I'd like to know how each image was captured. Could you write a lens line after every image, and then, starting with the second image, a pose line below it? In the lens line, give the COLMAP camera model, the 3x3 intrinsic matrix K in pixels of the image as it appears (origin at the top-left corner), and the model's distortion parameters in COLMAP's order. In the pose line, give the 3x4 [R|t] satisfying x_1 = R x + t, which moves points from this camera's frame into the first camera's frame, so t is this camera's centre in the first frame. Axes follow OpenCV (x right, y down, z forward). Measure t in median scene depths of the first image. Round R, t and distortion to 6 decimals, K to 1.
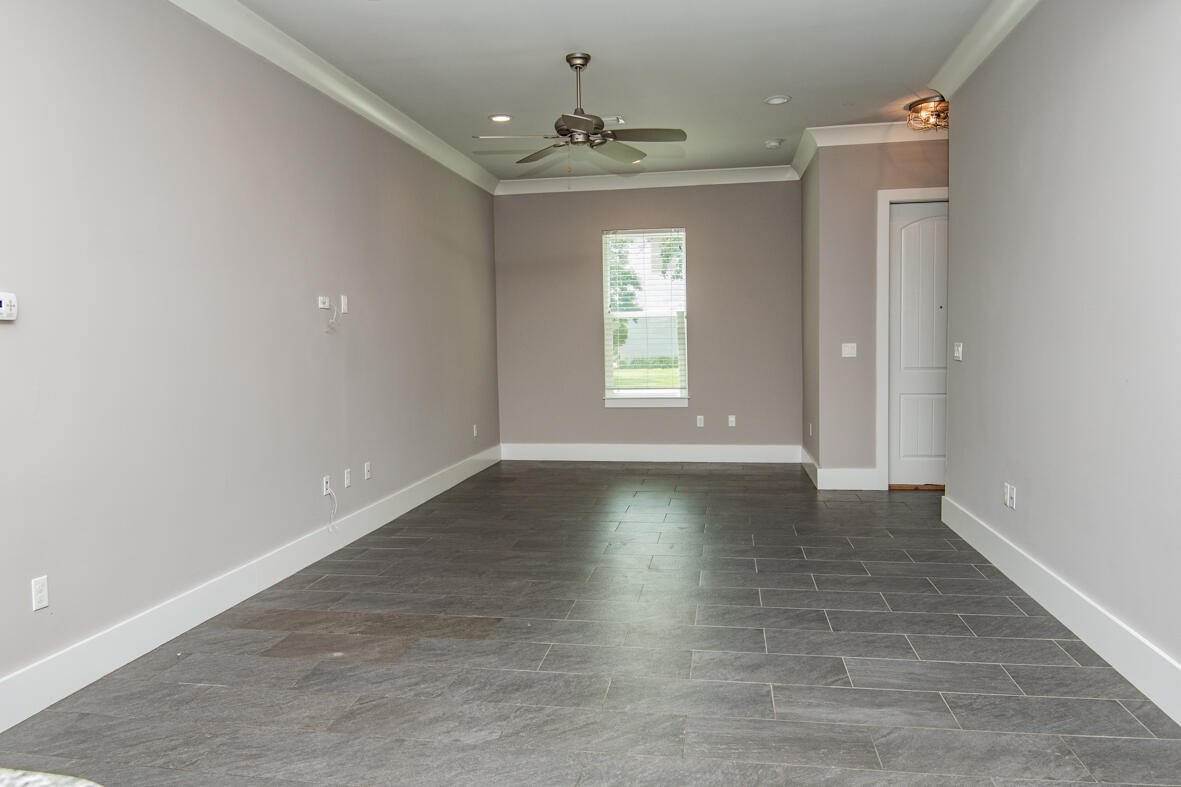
lens RADIAL K [[825.7, 0, 590.5], [0, 825.7, 393.5], [0, 0, 1]] dist [0.000171, -0.037543]
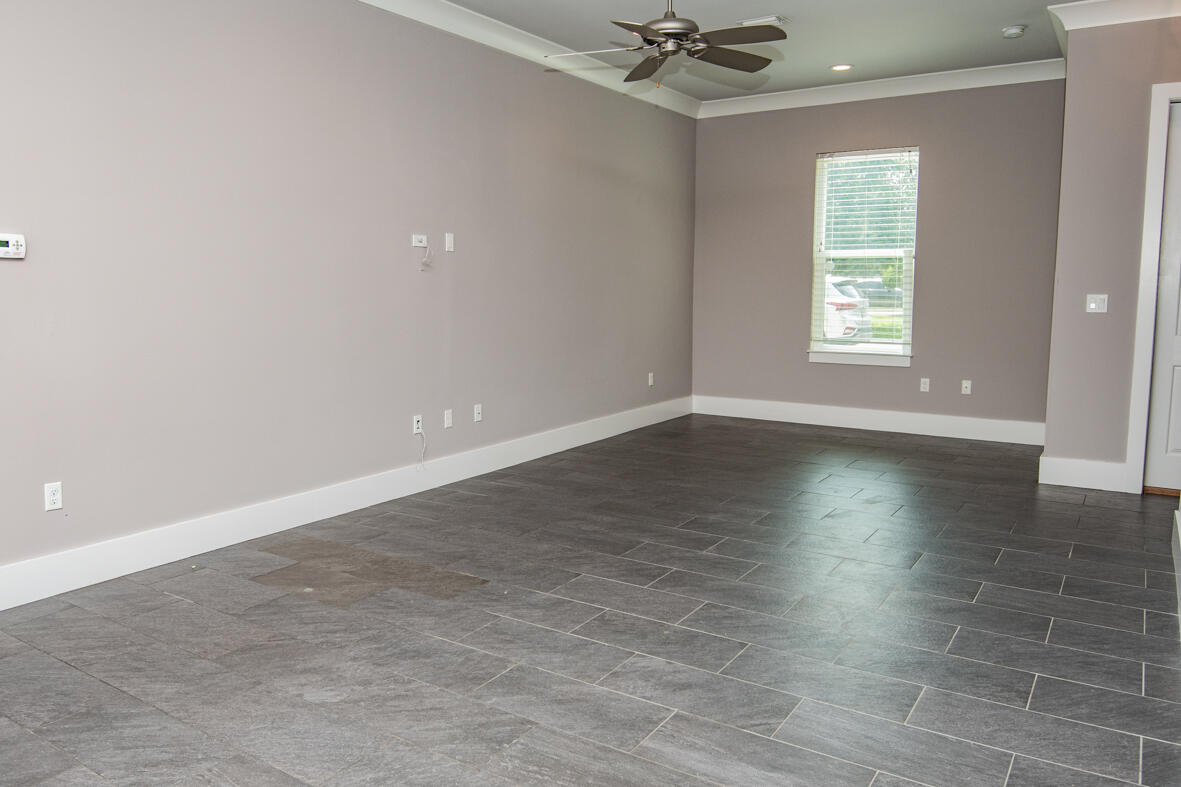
lens RADIAL K [[871.6, 0, 590.5], [0, 871.6, 393.5], [0, 0, 1]] dist [0.003005, -0.043144]
pose [[0.910762, 0.070035, -0.406950, 0.344103], [-0.042850, 0.996221, 0.075547, -0.017299], [0.410703, -0.051367, 0.910321, 0.140065]]
